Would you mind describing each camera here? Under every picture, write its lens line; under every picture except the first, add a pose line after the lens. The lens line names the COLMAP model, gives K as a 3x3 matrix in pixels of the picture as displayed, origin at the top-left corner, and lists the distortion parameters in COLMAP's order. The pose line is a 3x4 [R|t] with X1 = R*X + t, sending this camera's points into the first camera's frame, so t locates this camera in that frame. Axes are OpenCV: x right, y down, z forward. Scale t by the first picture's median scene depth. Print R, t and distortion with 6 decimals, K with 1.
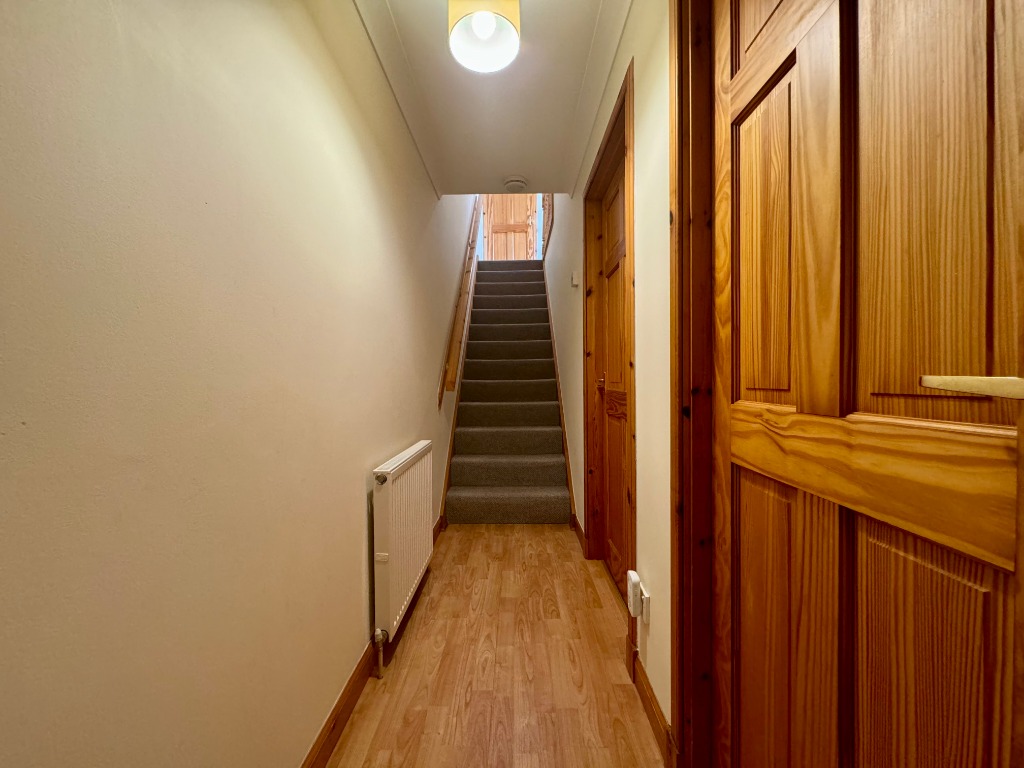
lens RADIAL K [[409.2, 0, 511.7], [0, 409.2, 382.6], [0, 0, 1]] dist [-0.000409, -0.000437]
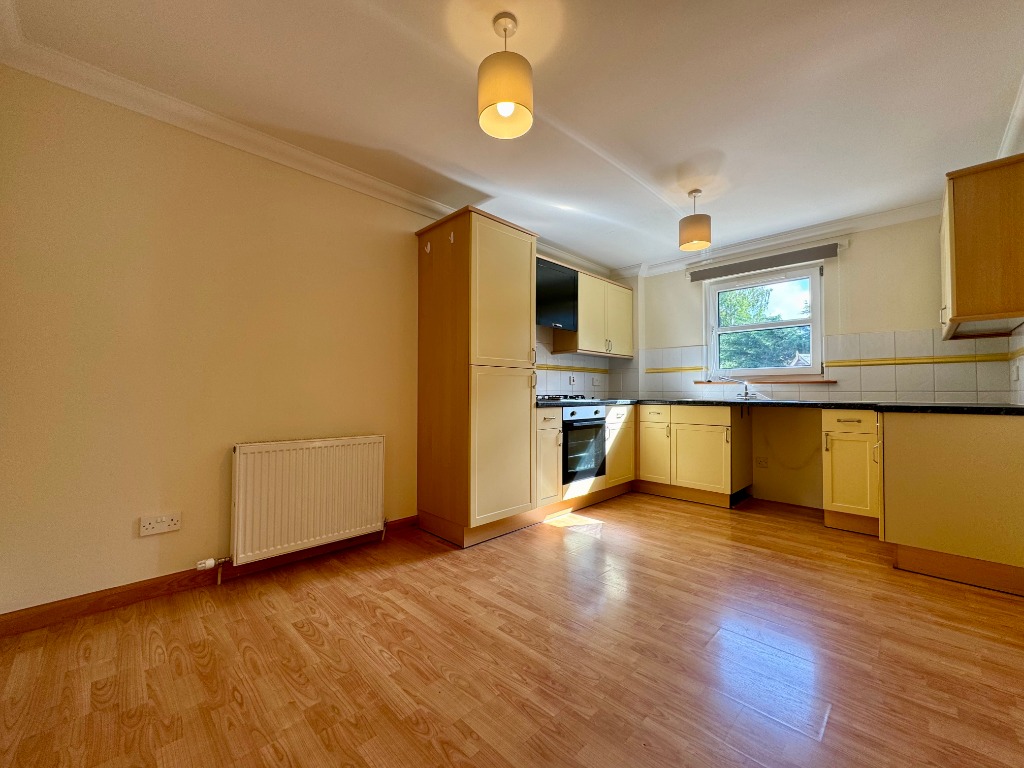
lens RADIAL K [[409.2, 0, 509.1], [0, 409.2, 382.5], [0, 0, 1]] dist [-0.000409, -0.000437]
pose [[-0.705645, -0.013712, -0.708432, 0.748377], [-0.000998, 0.999831, -0.018358, 0.007775], [0.708564, -0.012248, -0.705540, 1.607270]]
